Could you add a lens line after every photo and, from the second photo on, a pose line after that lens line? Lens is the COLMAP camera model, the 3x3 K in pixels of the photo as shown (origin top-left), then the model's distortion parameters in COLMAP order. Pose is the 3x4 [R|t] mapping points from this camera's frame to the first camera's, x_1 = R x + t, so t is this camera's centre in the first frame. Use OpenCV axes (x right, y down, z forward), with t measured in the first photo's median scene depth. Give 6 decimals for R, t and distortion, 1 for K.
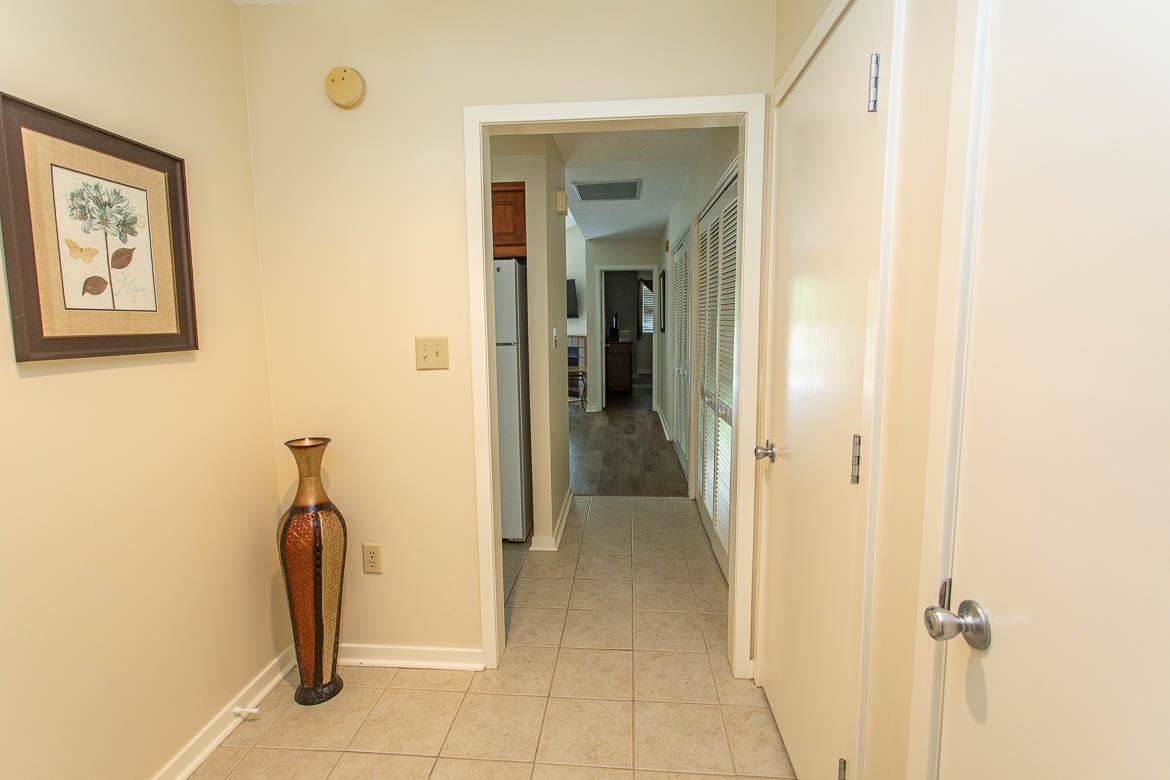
lens RADIAL K [[552.8, 0, 584.3], [0, 552.8, 386.1], [0, 0, 1]] dist [-0.000628, 0.002971]
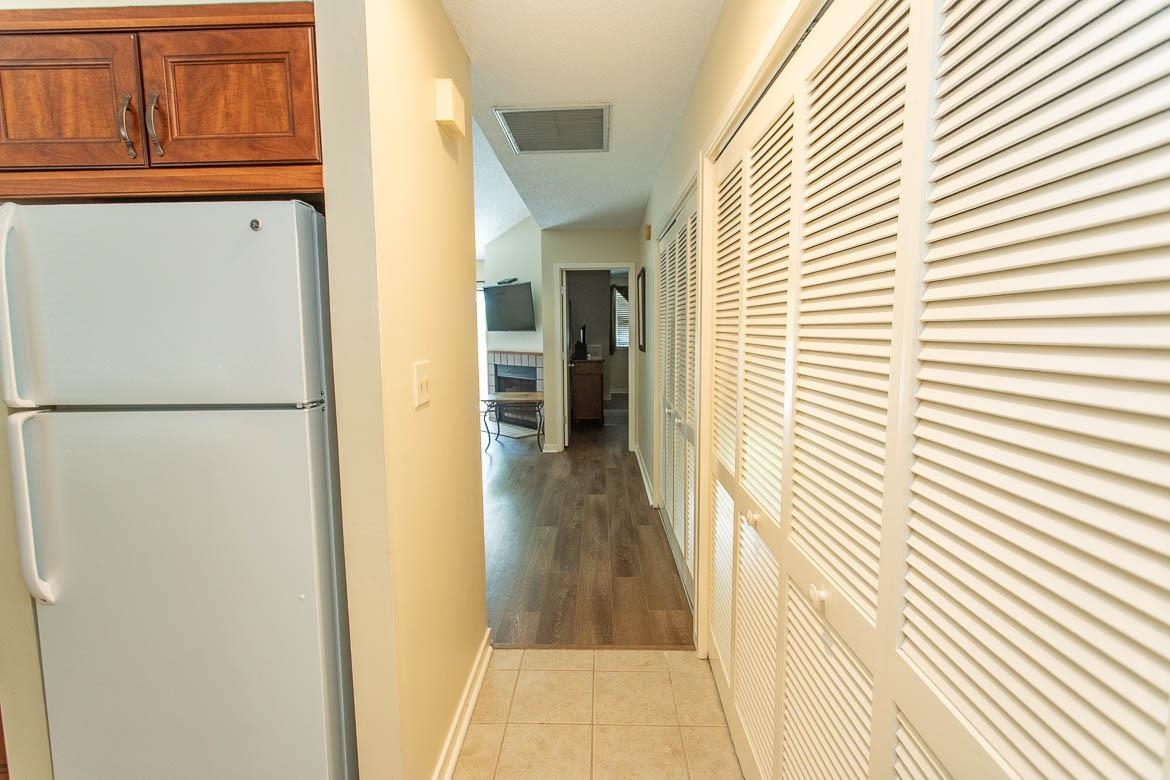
lens RADIAL K [[552.8, 0, 584.3], [0, 552.8, 386.1], [0, 0, 1]] dist [-0.000628, 0.002971]
pose [[0.998955, -0.002047, 0.045661, 0.026278], [0.002846, 0.999844, -0.017436, -0.033322], [-0.045618, 0.017548, 0.998805, 0.230995]]
